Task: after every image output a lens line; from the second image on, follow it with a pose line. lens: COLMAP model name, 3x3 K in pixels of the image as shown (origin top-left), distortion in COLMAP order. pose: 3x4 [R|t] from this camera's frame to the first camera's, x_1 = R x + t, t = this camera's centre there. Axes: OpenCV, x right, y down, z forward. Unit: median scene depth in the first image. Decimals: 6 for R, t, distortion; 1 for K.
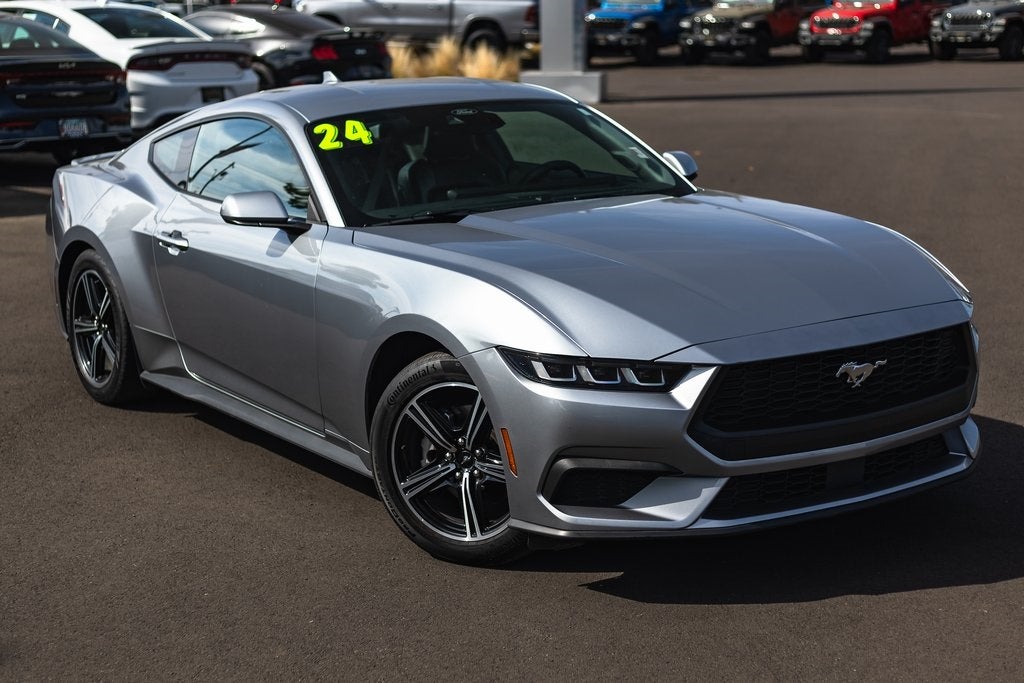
lens RADIAL K [[1879.8, 0, 511.6], [0, 1879.8, 266.7], [0, 0, 1]] dist [0.031101, -0.425775]
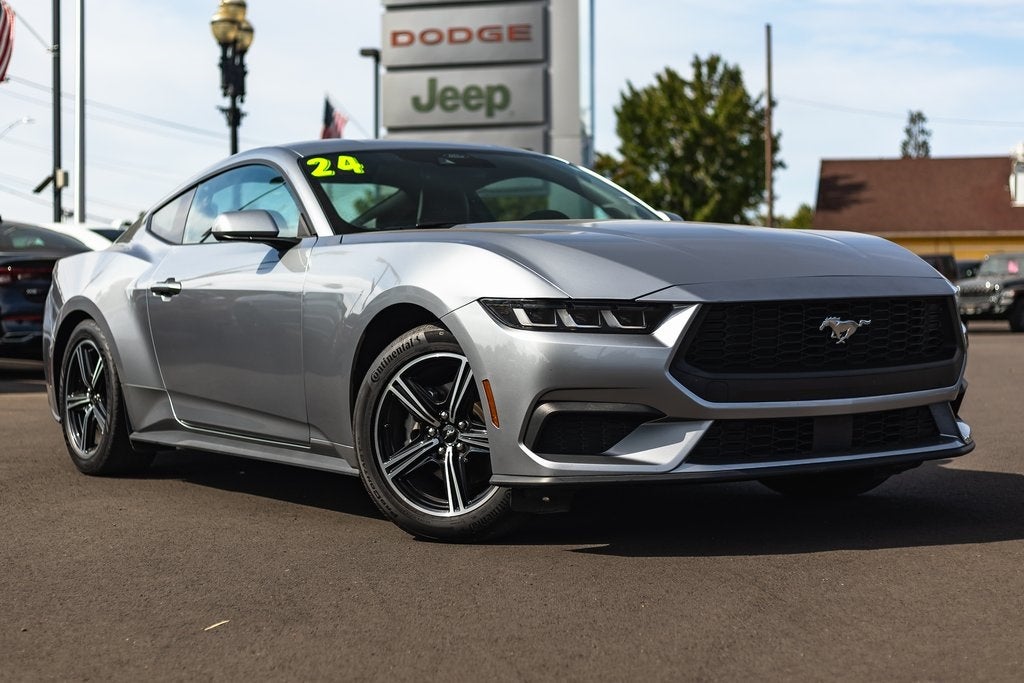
lens RADIAL K [[1879.8, 0, 511.6], [0, 1879.8, 266.7], [0, 0, 1]] dist [0.031101, -0.425775]
pose [[0.999950, -0.000734, -0.009995, 0.018333], [-0.001055, 0.984075, -0.177750, 0.191255], [0.009966, 0.177751, 0.984025, 0.012263]]
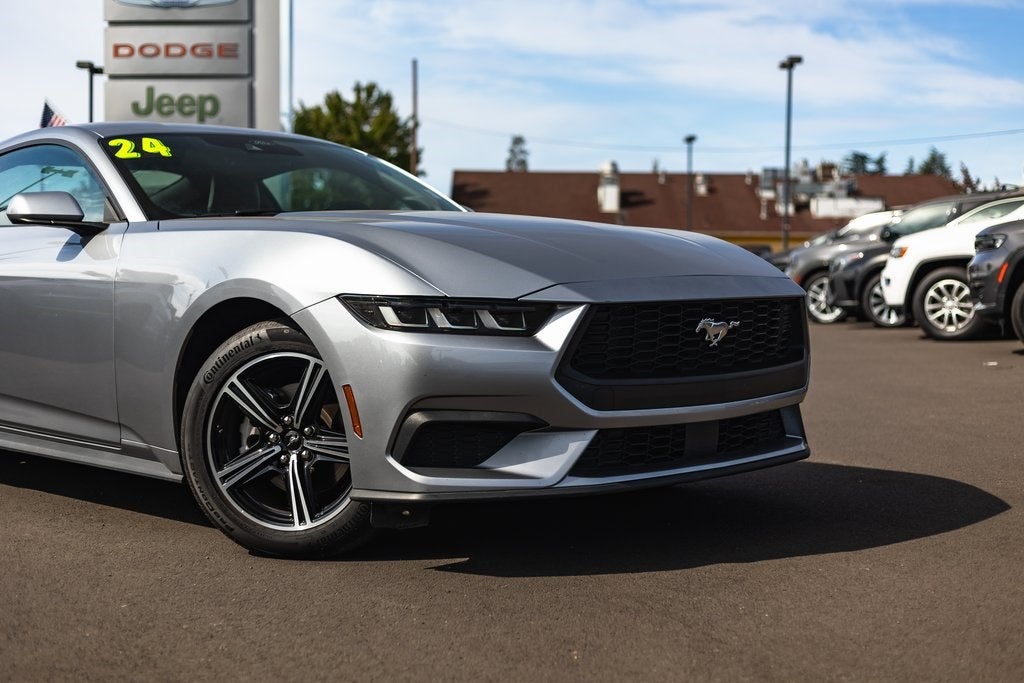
lens RADIAL K [[1482.1, 0, 514.7], [0, 1482.1, 313.9], [0, 0, 1]] dist [-0.008760, 0.012649]
pose [[0.978065, 0.009529, 0.208084, -0.068831], [0.019276, 0.990526, -0.135964, 0.141039], [-0.207408, 0.136992, 0.968615, 0.275944]]
